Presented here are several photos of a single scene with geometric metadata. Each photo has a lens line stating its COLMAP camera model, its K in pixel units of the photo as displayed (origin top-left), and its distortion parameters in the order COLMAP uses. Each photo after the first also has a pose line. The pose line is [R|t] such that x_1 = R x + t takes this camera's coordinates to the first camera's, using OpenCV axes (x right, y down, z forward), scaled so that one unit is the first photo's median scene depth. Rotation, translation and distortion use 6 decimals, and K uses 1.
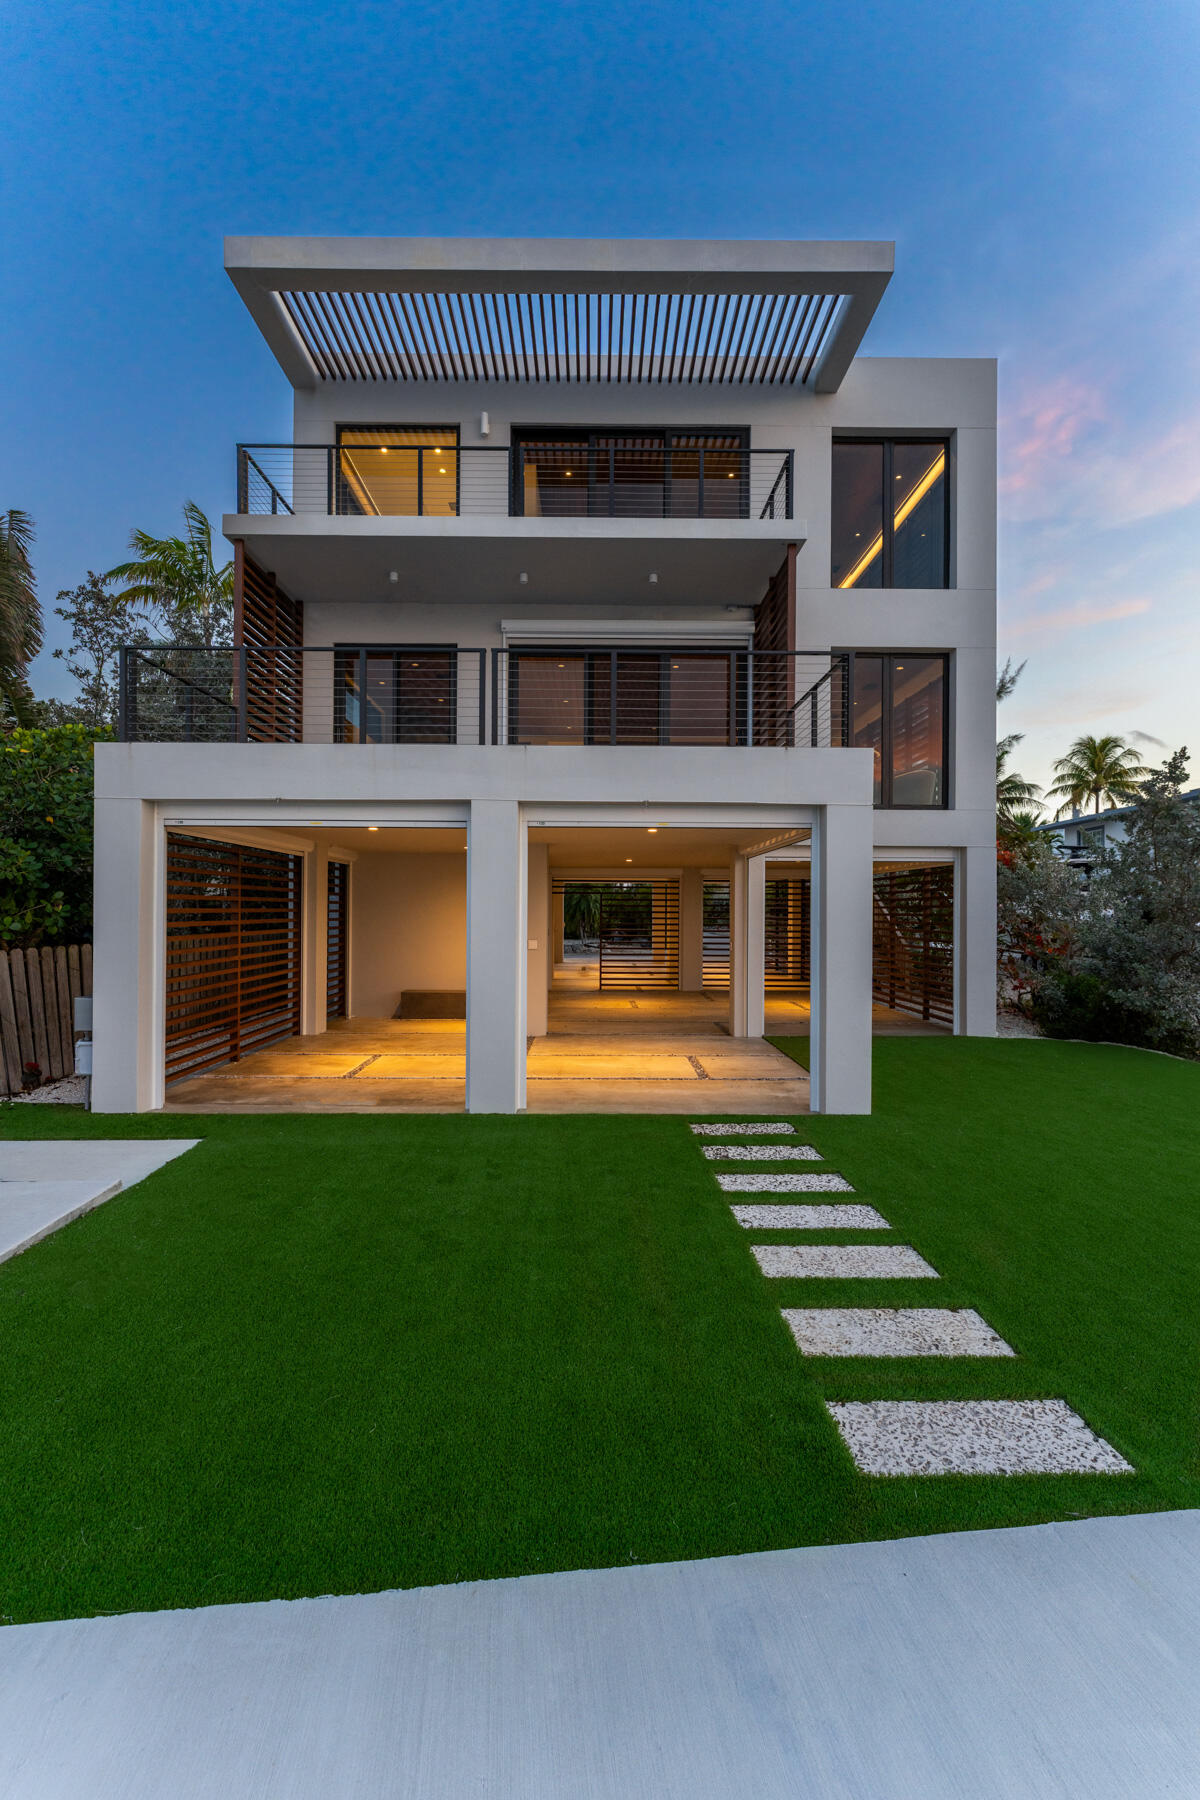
lens RADIAL K [[692.1, 0, 600.0], [0, 692.1, 900.0], [0, 0, 1]] dist [0.018448, 0.000028]
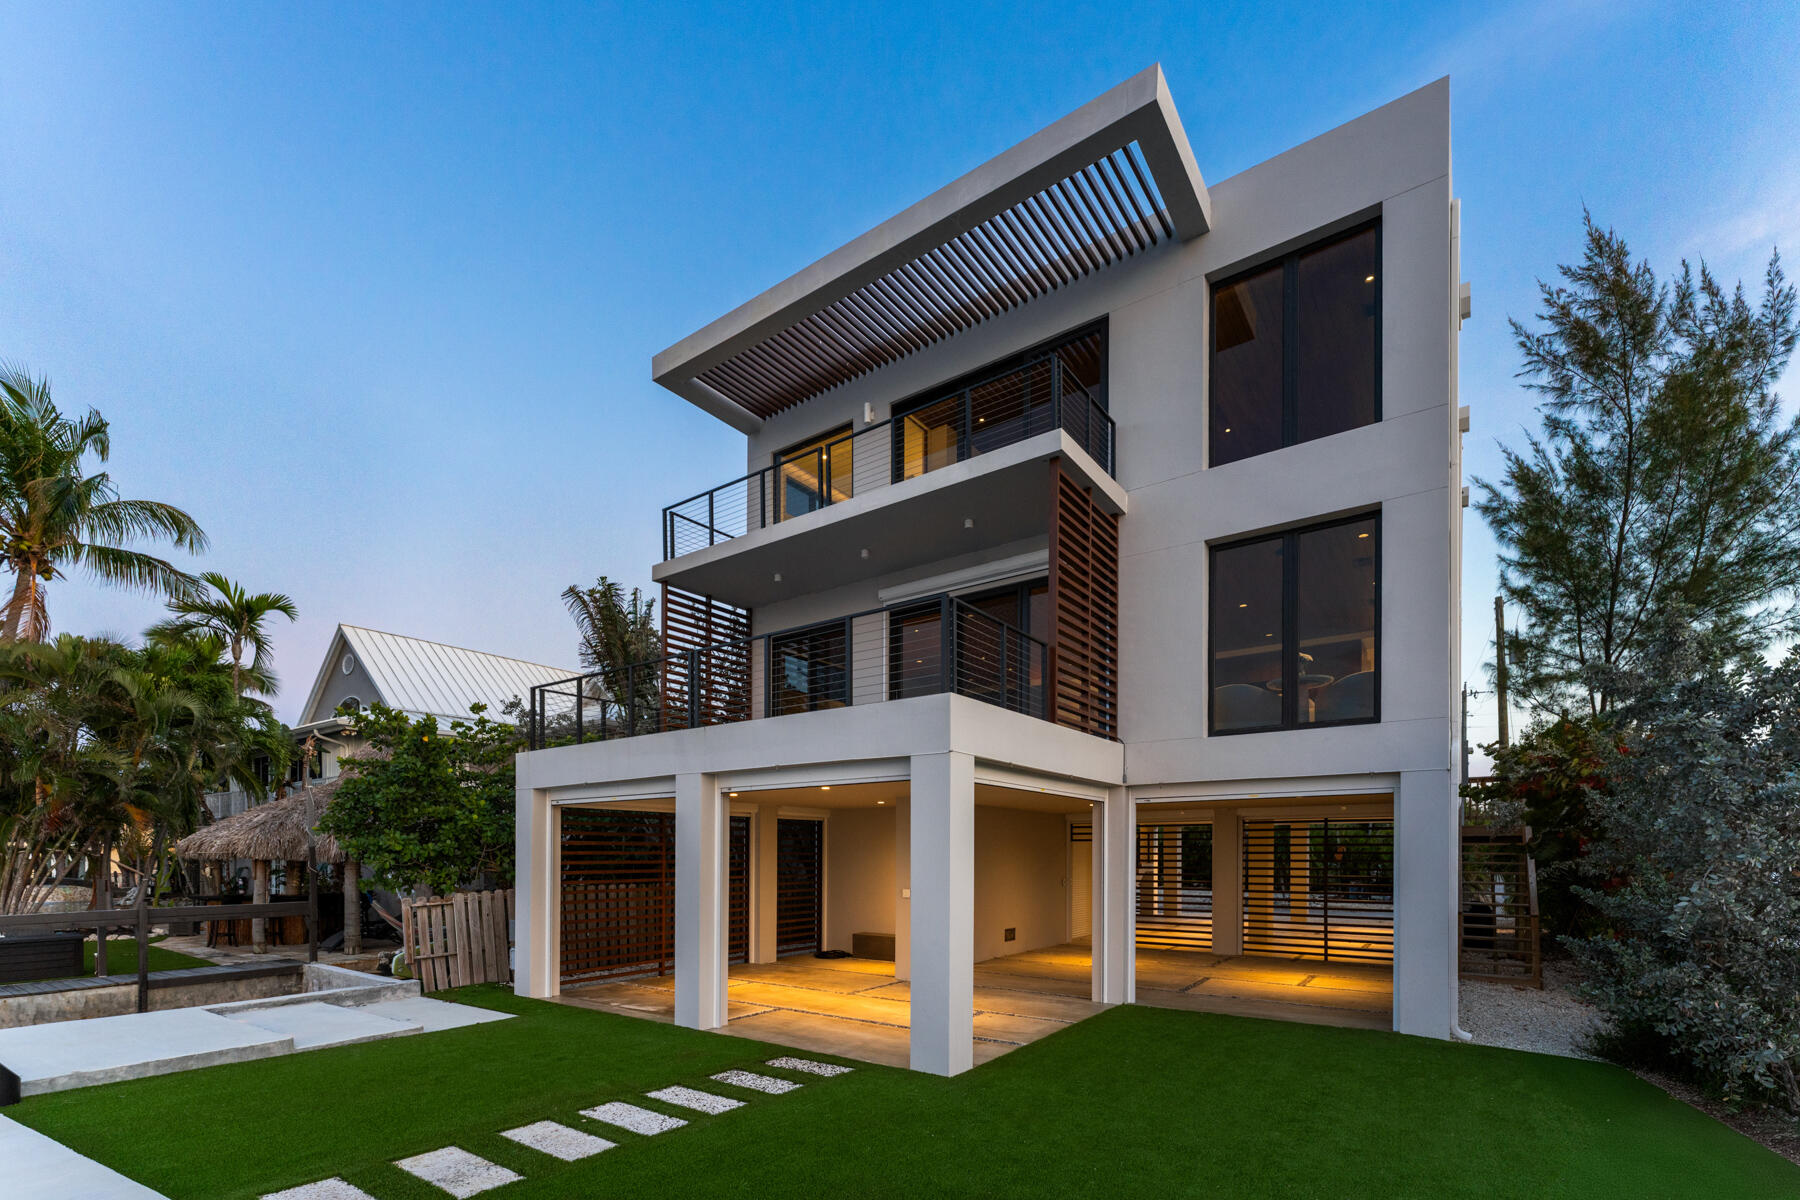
lens RADIAL K [[813.7, 0, 898.4], [0, 813.7, 843.6], [0, 0, 1]] dist [-0.000131, 0.000218]
pose [[0.811485, -0.016301, -0.584146, 0.591630], [0.015013, 0.999862, -0.007045, 0.002206], [0.584180, -0.003053, 0.811618, 0.003200]]
